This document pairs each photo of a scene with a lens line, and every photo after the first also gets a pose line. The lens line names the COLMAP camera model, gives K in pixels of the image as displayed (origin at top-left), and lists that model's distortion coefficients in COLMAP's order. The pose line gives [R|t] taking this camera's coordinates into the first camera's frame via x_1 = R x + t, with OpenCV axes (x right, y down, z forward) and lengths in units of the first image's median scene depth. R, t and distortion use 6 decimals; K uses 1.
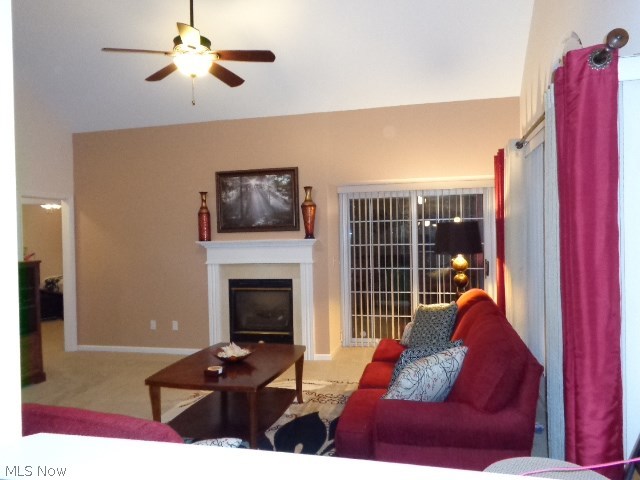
lens RADIAL K [[458.6, 0, 320.0], [0, 458.6, 240.0], [0, 0, 1]] dist [-0.006783, -0.003443]
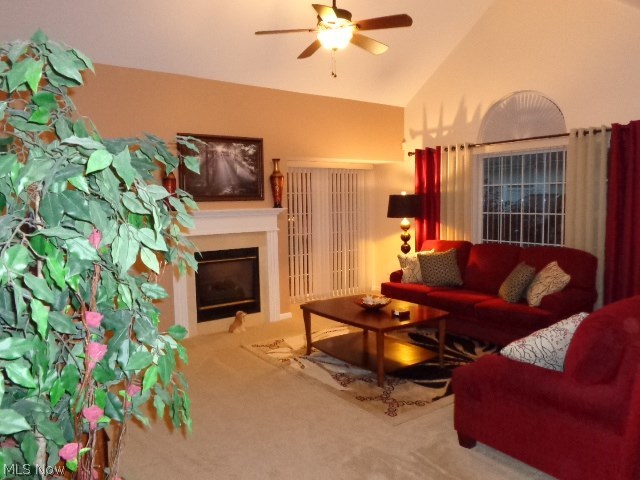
lens RADIAL K [[476.4, 0, 320.0], [0, 476.4, 240.0], [0, 0, 1]] dist [-0.005453, 0.002124]
pose [[0.639592, -0.058212, 0.766507, -0.795504], [0.003867, 0.997360, 0.072517, -0.008472], [-0.768705, -0.043418, 0.638128, 0.204230]]
